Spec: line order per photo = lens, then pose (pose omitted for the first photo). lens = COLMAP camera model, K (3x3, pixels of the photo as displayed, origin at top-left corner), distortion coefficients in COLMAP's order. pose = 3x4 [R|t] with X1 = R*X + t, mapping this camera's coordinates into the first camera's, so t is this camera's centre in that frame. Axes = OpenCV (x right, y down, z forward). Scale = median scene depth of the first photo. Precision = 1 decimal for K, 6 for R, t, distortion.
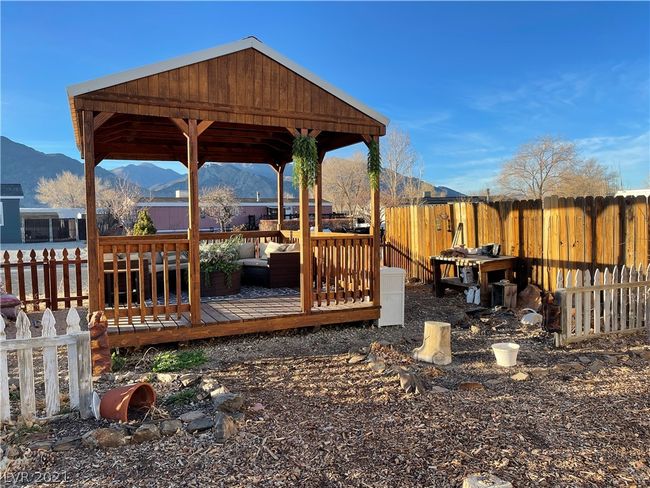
lens RADIAL K [[447.1, 0, 325.1], [0, 447.1, 236.6], [0, 0, 1]] dist [0.002258, -0.000801]
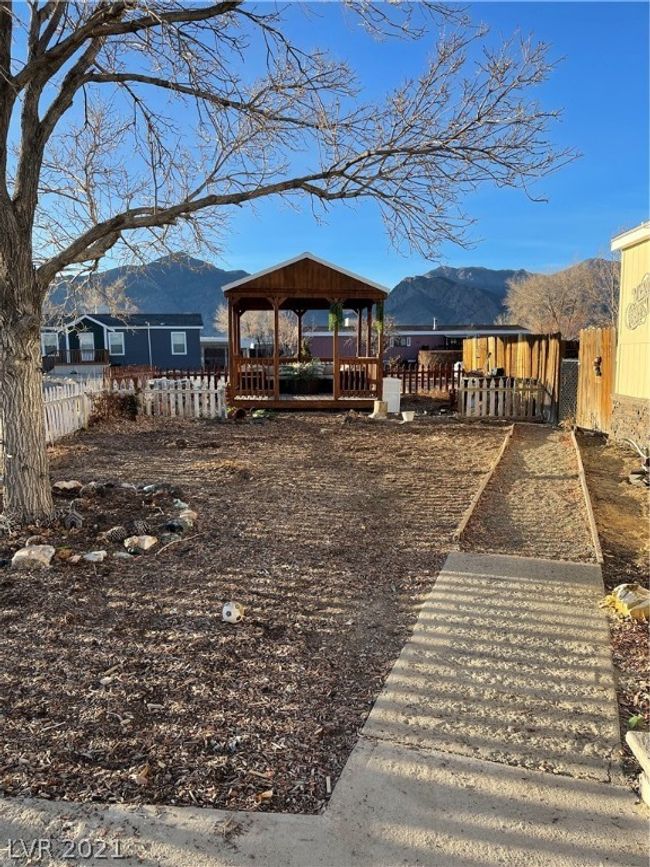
lens RADIAL K [[596.3, 0, 325.0], [0, 596.3, 433.5], [0, 0, 1]] dist [0.002258, -0.000801]
pose [[0.923889, 0.055946, -0.378548, 0.840482], [-0.018257, 0.994573, 0.102431, 0.055451], [0.382224, -0.087724, 0.919896, -1.258042]]
